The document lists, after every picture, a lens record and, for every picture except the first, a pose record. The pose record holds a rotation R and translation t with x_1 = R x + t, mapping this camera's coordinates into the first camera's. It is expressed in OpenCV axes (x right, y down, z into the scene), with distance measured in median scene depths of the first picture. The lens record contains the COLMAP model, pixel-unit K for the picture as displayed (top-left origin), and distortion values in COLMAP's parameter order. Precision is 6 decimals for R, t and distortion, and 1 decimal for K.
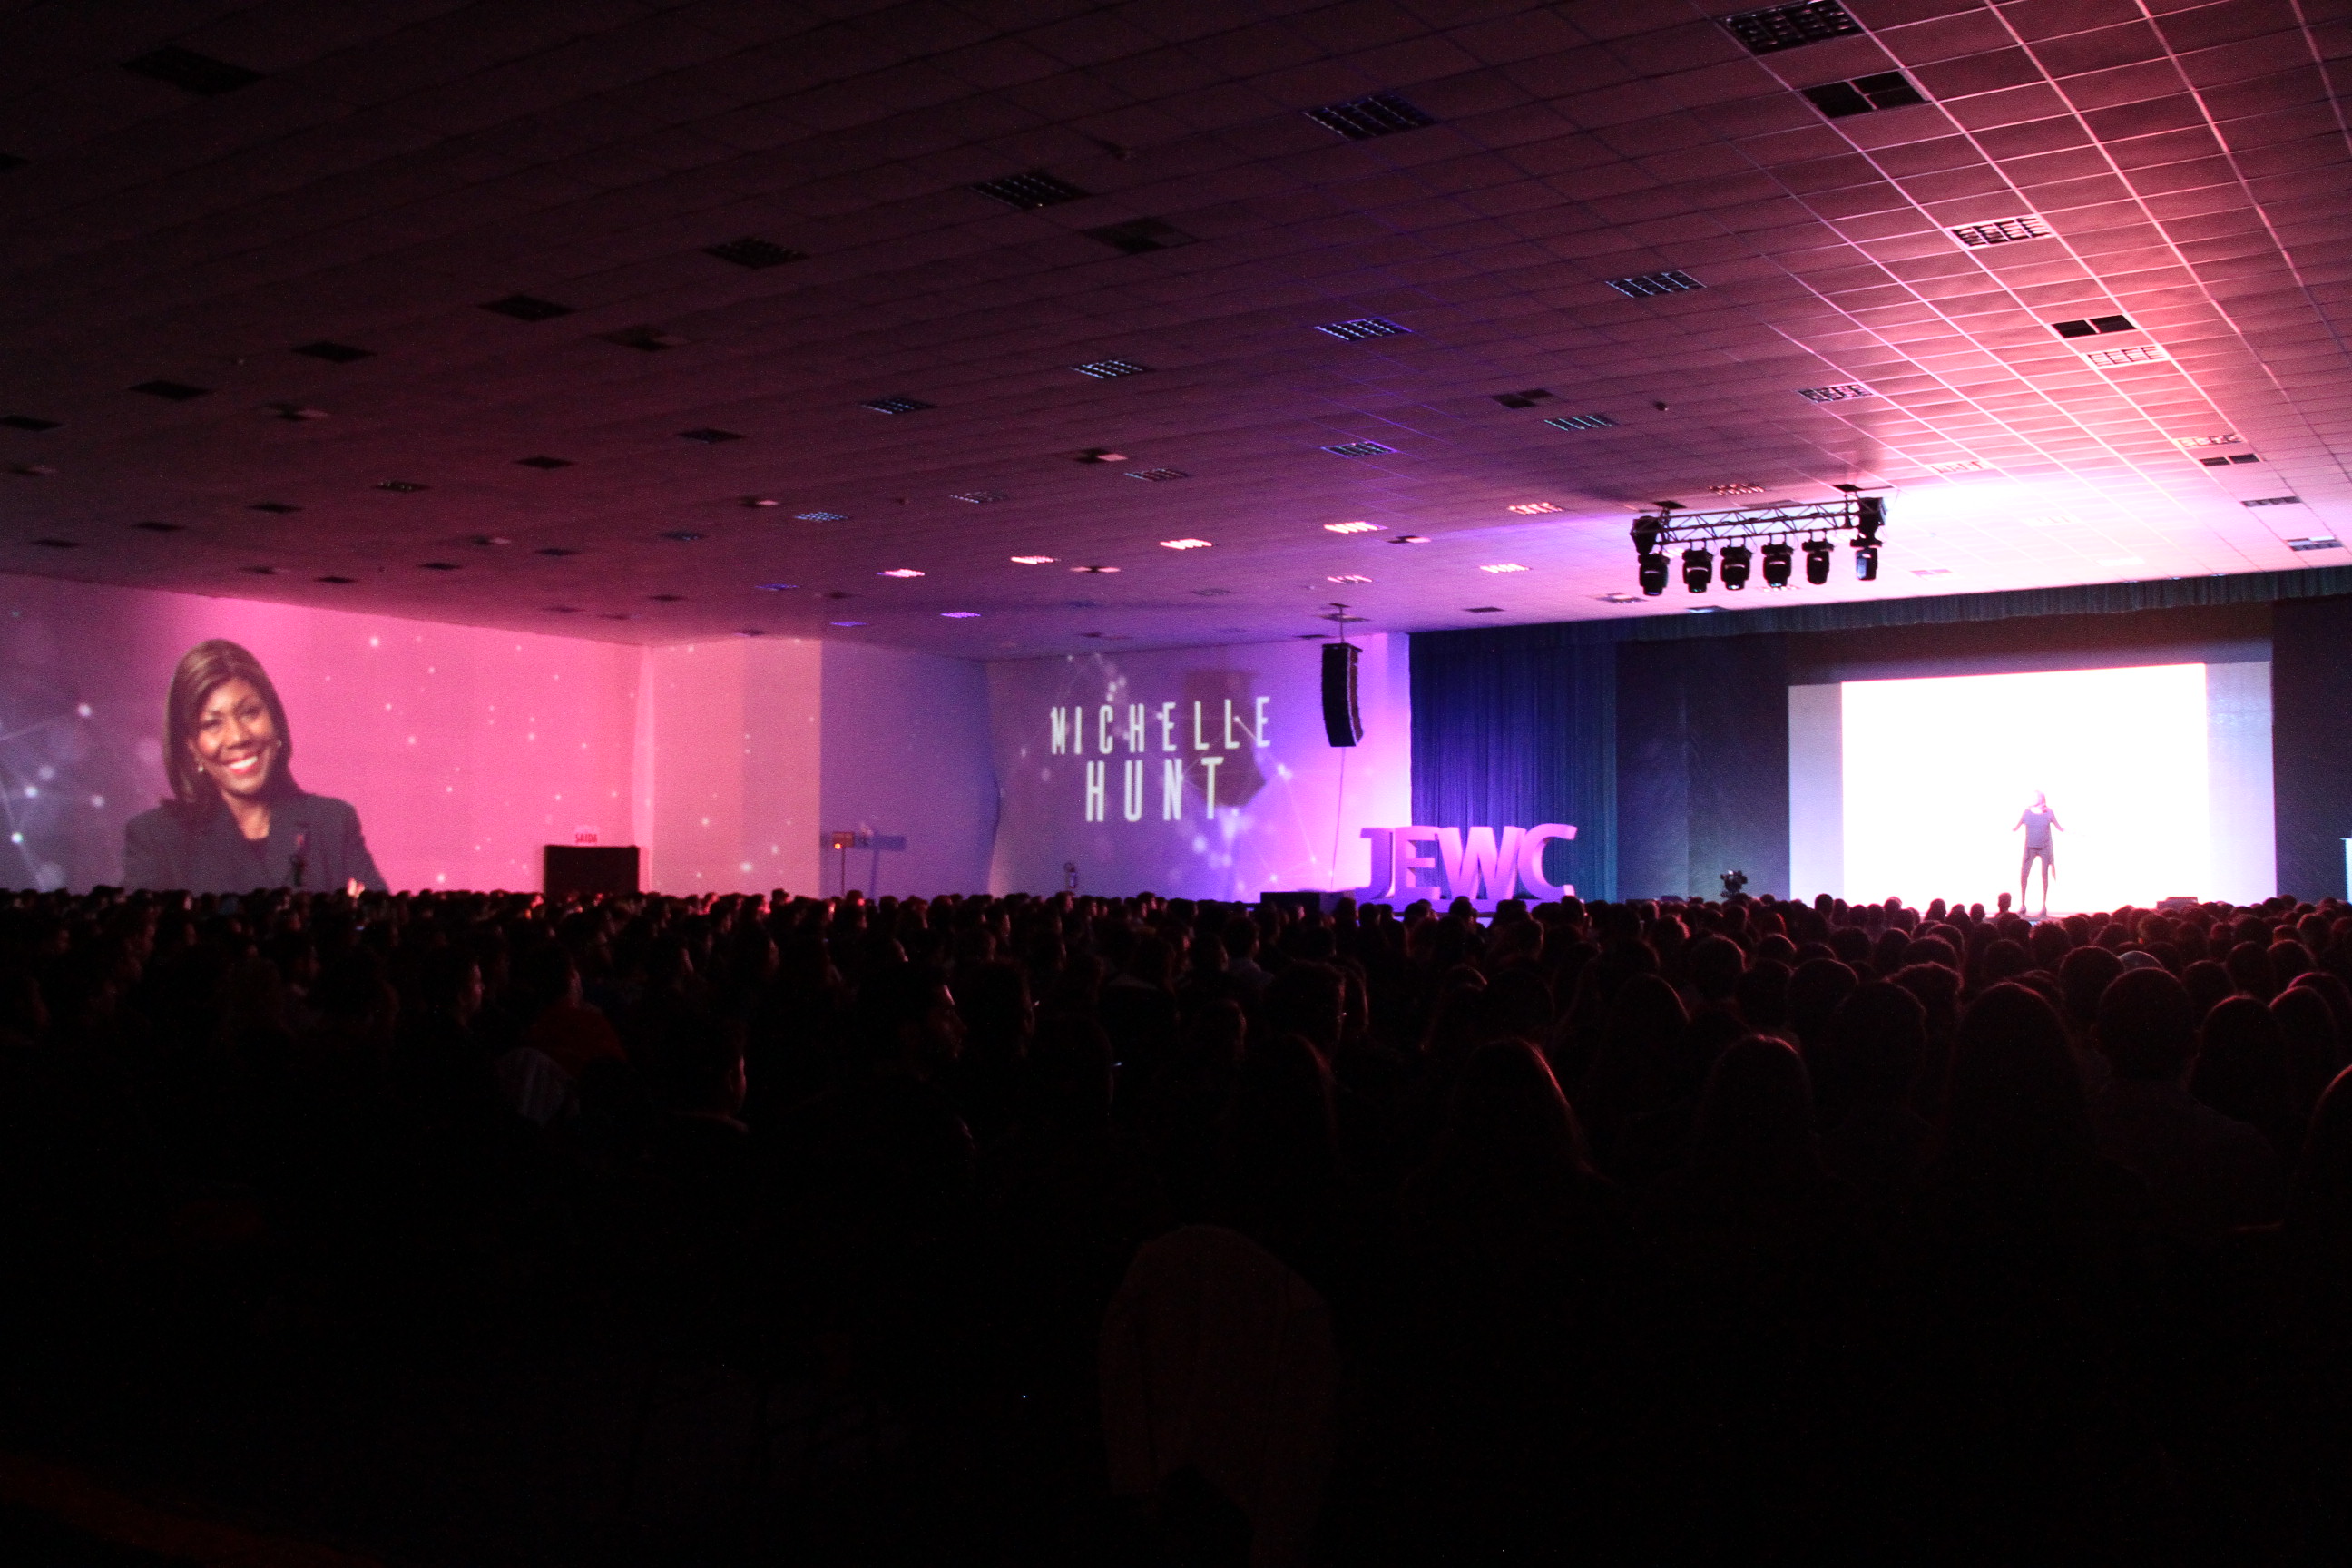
lens RADIAL K [[2240.7, 0, 1174.6], [0, 2240.7, 784.8], [0, 0, 1]] dist [-0.138954, 0.000000]
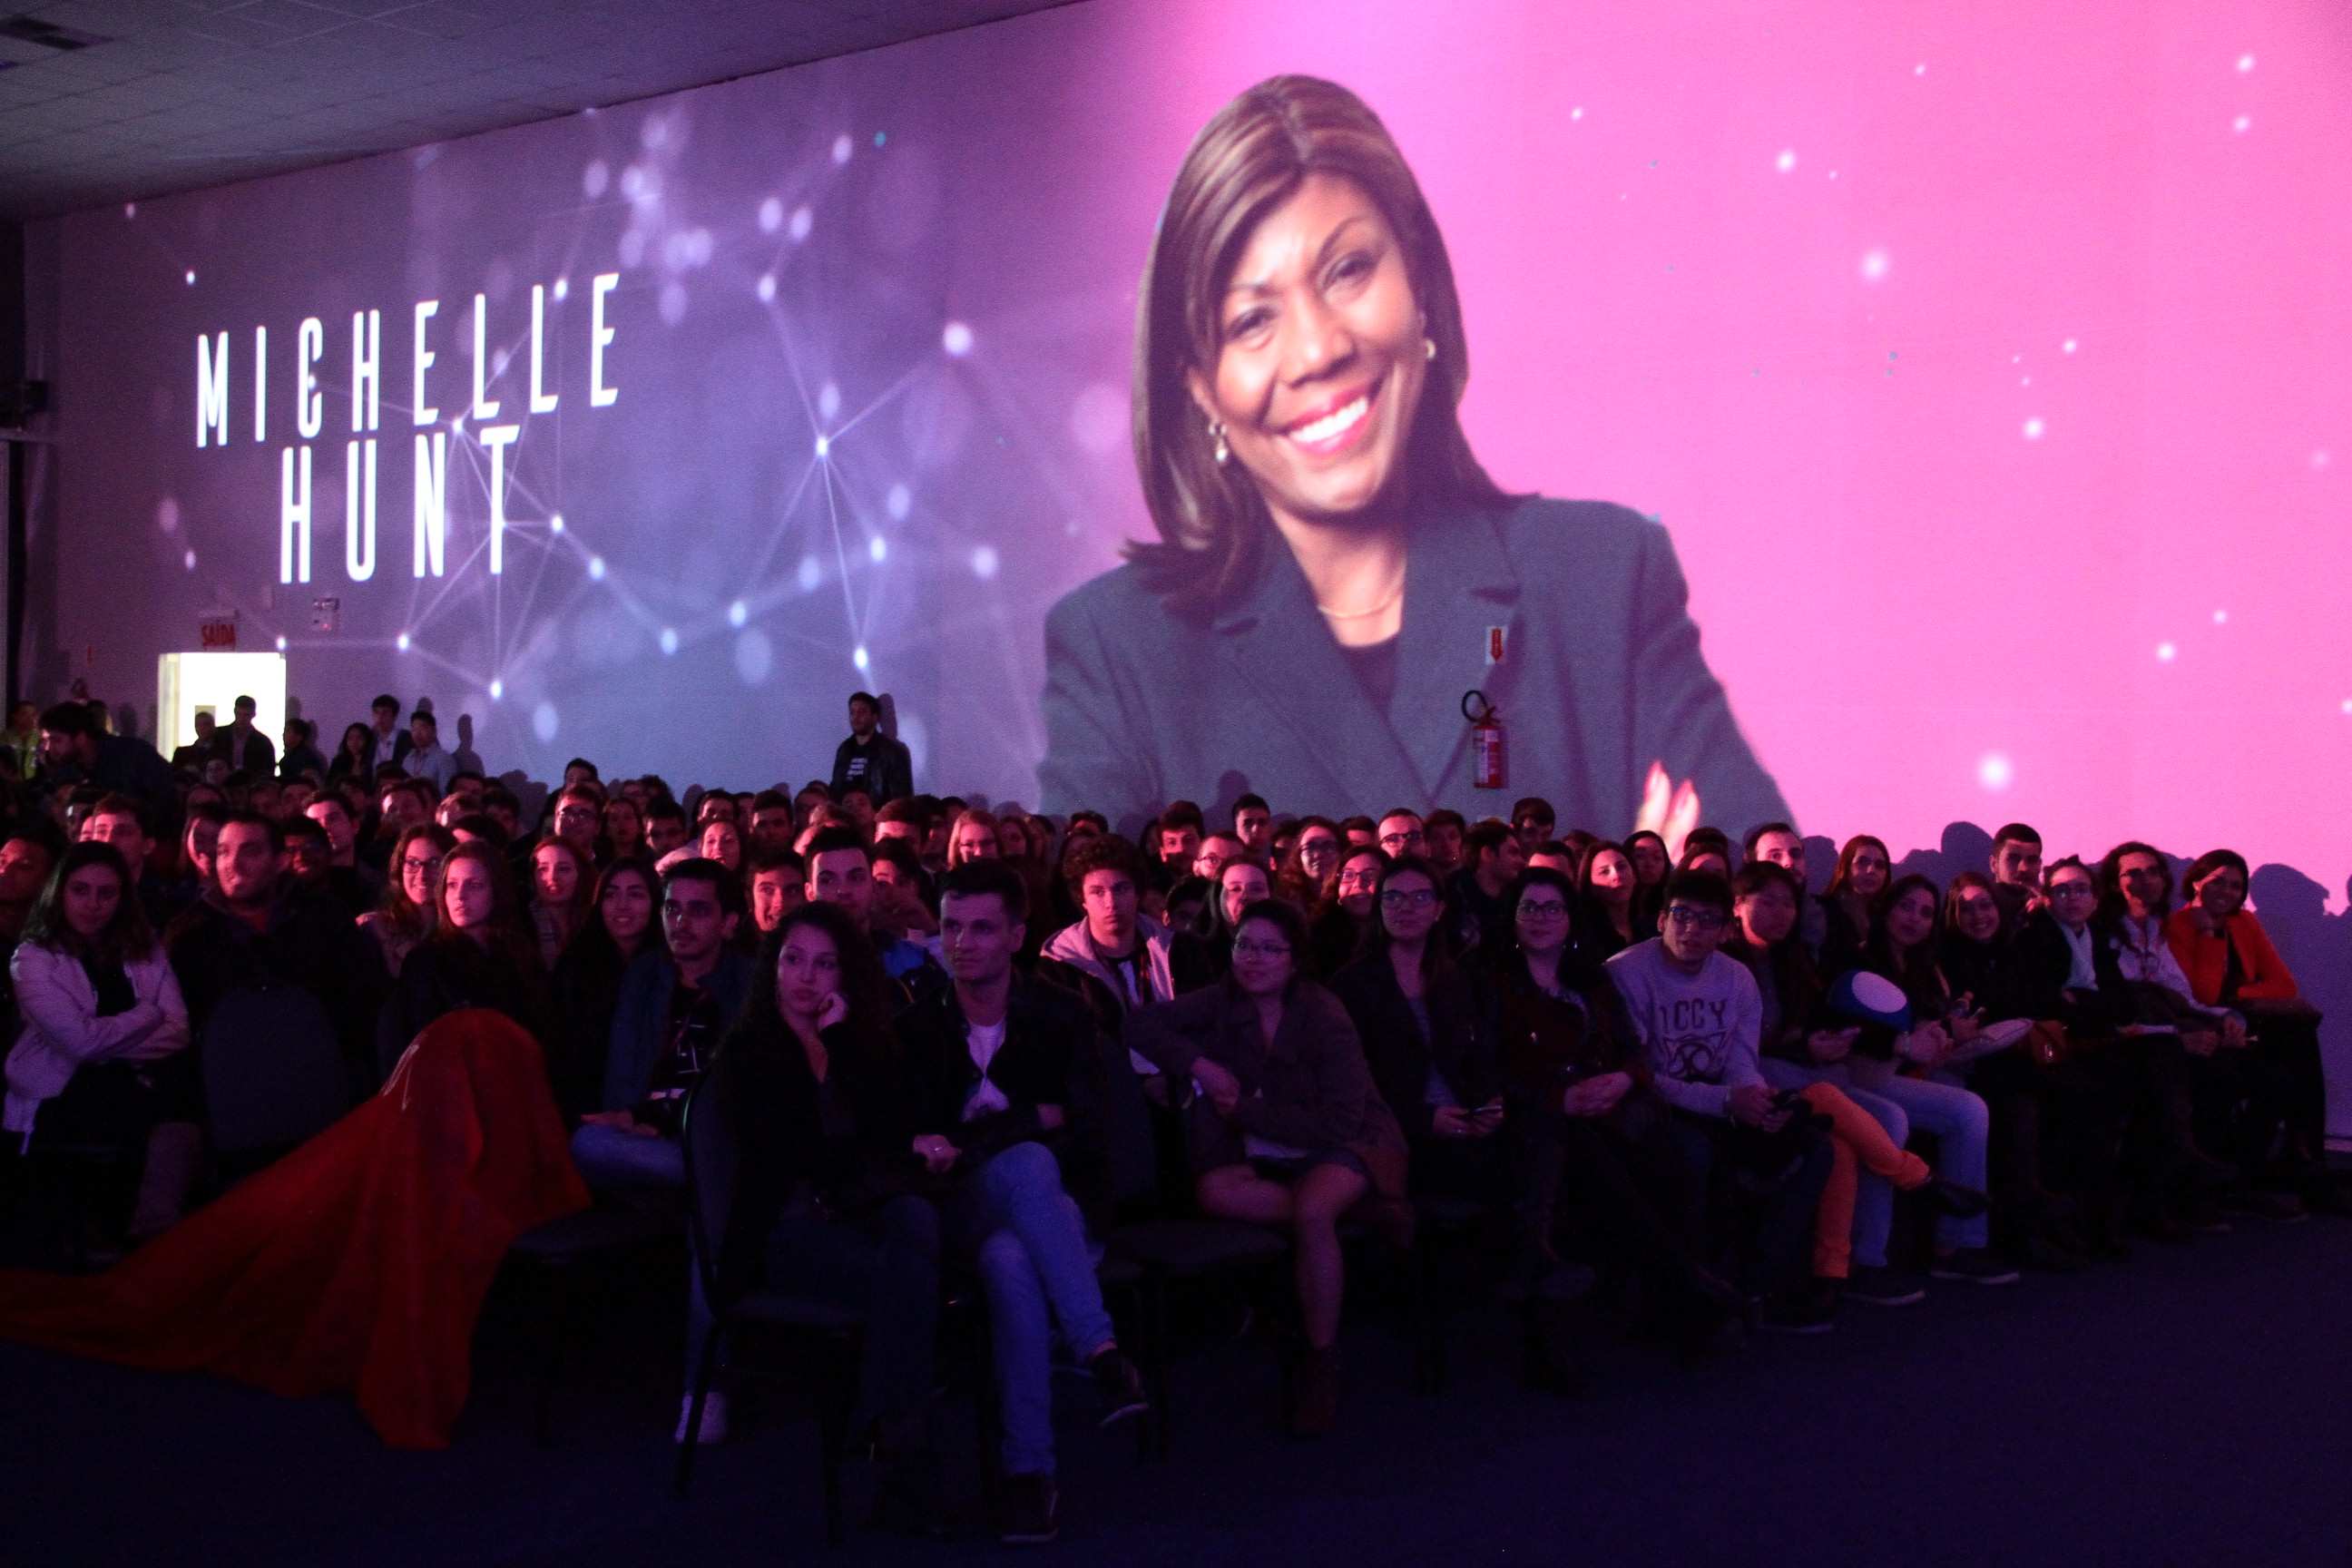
lens RADIAL K [[3091.7, 0, 1176.6], [0, 3091.7, 784.2], [0, 0, 1]] dist [0.046243, 0.000000]
pose [[-0.188875, 0.002244, -0.981999, 0.050883], [0.017025, 0.999855, -0.000990, 0.044267], [0.981854, -0.016905, -0.188886, 1.013103]]
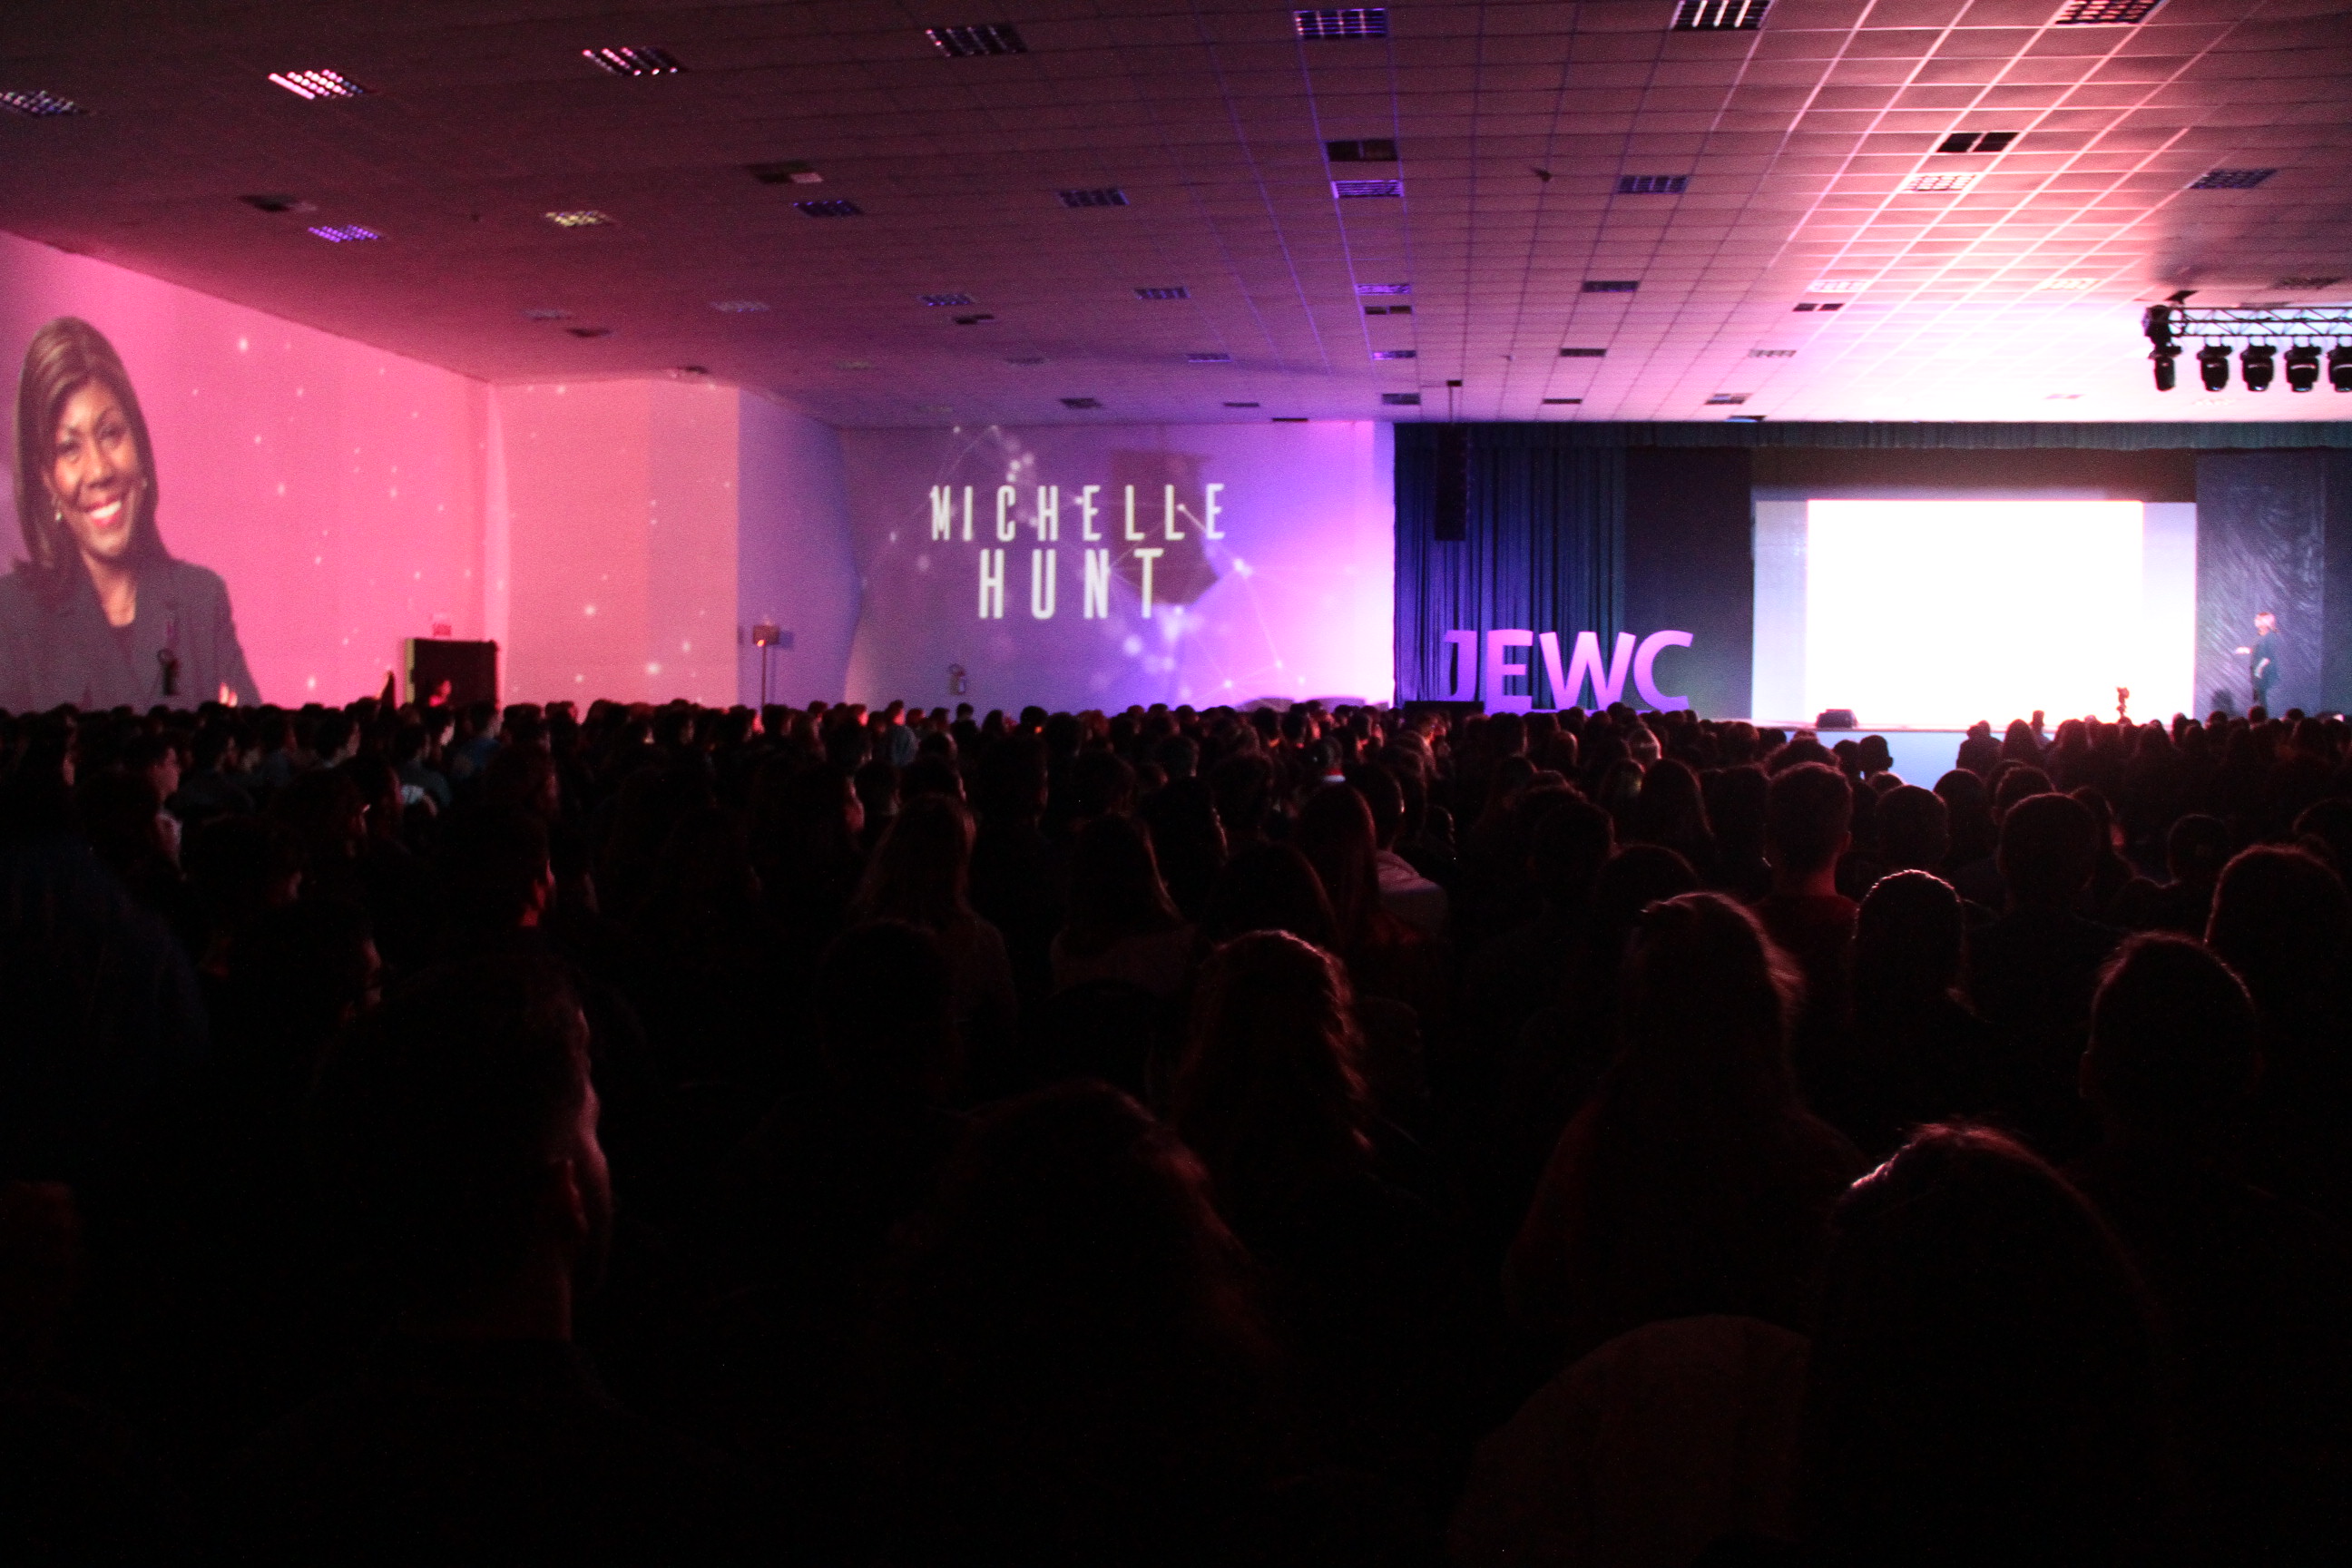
lens RADIAL K [[1989.0, 0, 1173.6], [0, 1989.0, 778.9], [0, 0, 1]] dist [-0.111636, 0.027819]
pose [[0.900759, -0.015949, 0.434025, -0.369579], [-0.023402, 0.996091, 0.085171, 0.013180], [-0.433687, -0.086876, 0.896866, 0.314528]]
